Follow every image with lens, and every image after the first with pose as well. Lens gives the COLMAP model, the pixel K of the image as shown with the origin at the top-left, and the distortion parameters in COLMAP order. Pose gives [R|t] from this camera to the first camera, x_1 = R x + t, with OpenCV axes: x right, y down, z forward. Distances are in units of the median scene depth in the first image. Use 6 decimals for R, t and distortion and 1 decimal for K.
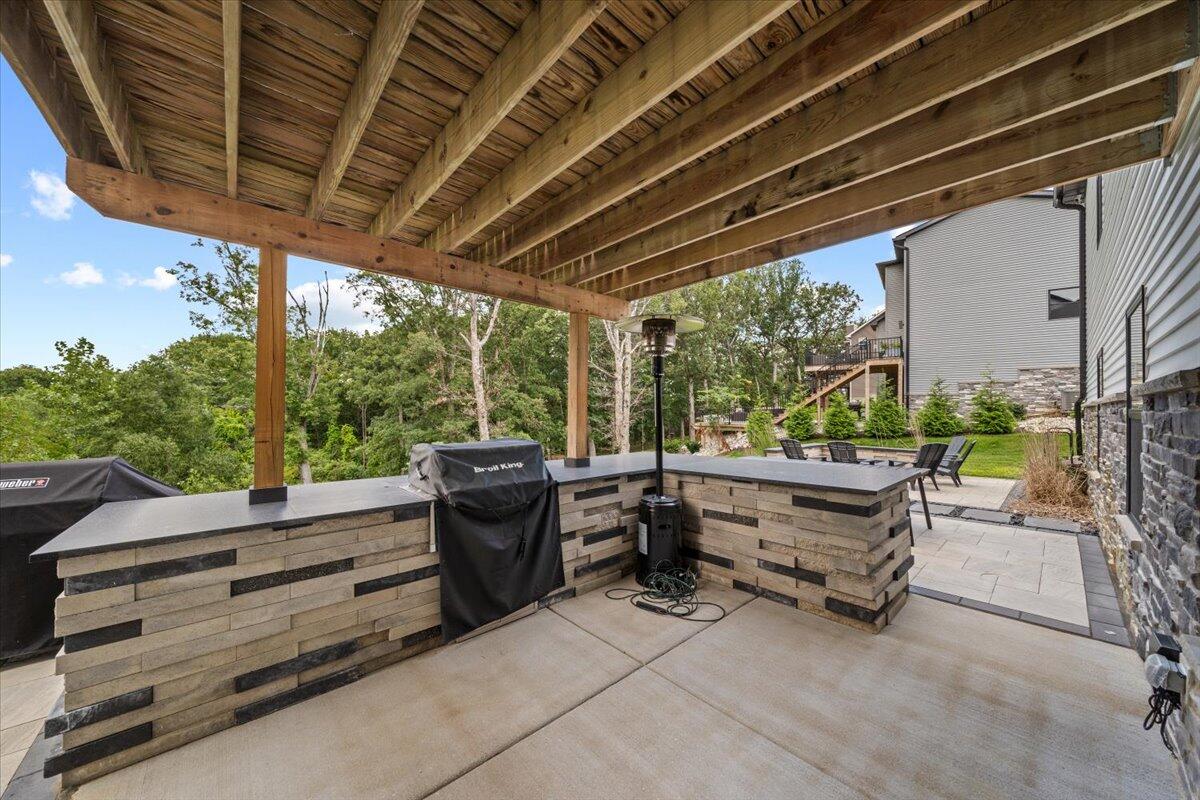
lens RADIAL K [[410.9, 0, 599.2], [0, 410.9, 409.4], [0, 0, 1]] dist [-0.000357, -0.000038]
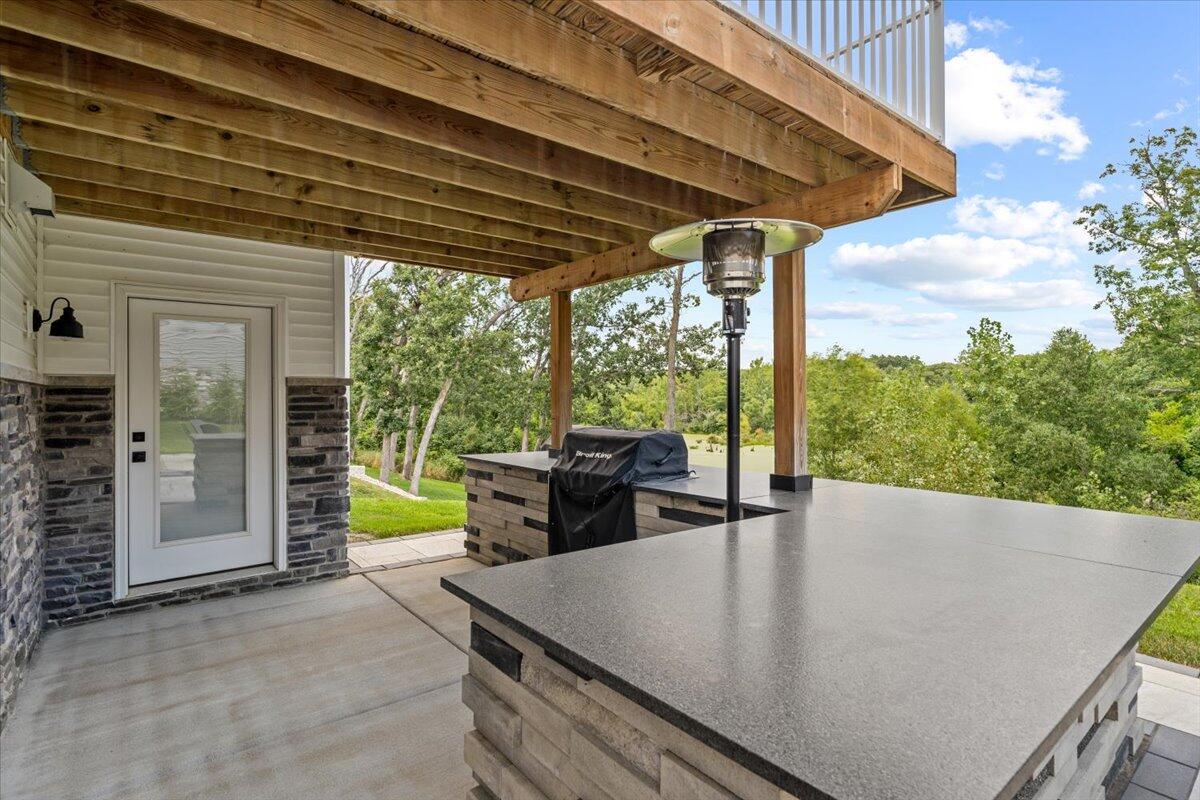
lens RADIAL K [[590.7, 0, 601.2], [0, 590.7, 399.0], [0, 0, 1]] dist [-0.000330, -0.000034]
pose [[-0.056186, -0.001666, -0.998419, 1.349668], [0.010283, 0.999945, -0.002247, 0.010743], [0.998367, -0.010392, -0.056166, 1.258825]]
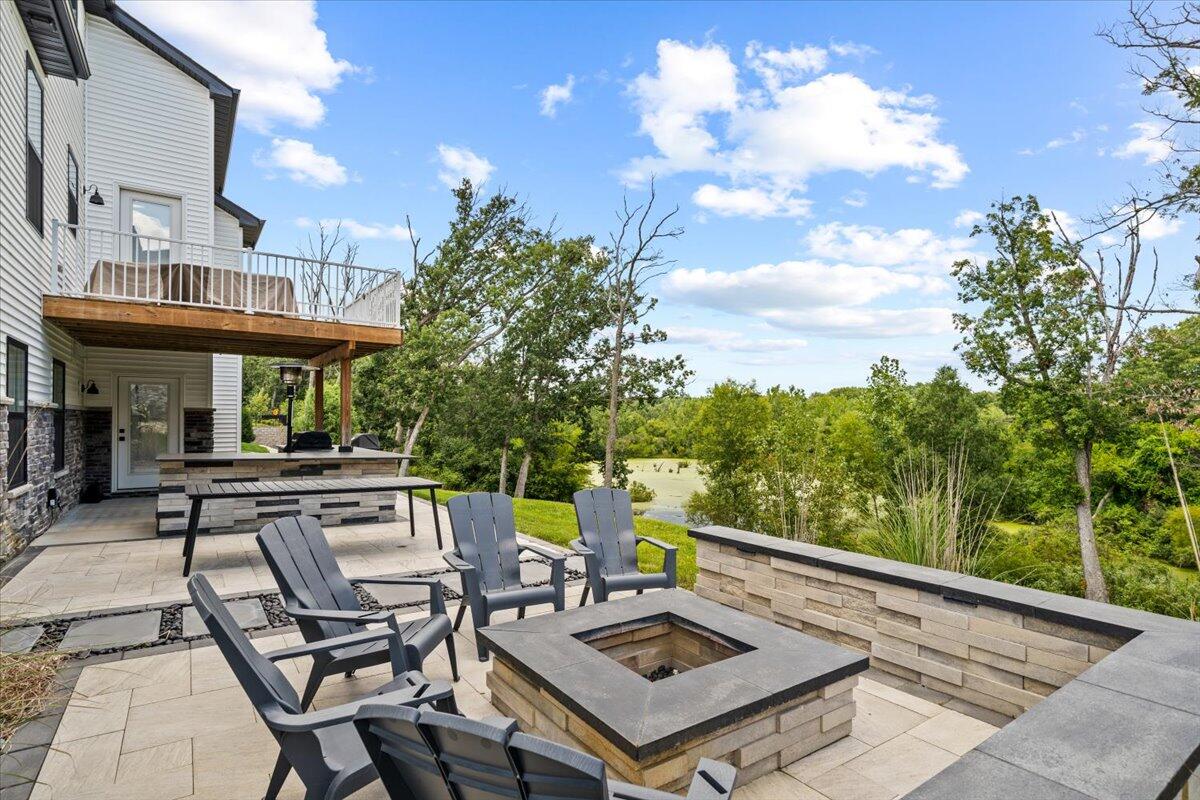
lens RADIAL K [[589.2, 0, 603.4], [0, 589.2, 426.5], [0, 0, 1]] dist [-0.000399, -0.000021]
pose [[-0.113759, 0.000992, -0.993508, 3.216334], [-0.001388, 0.999998, 0.001157, 0.051508], [0.993507, 0.001510, -0.113757, 3.377809]]
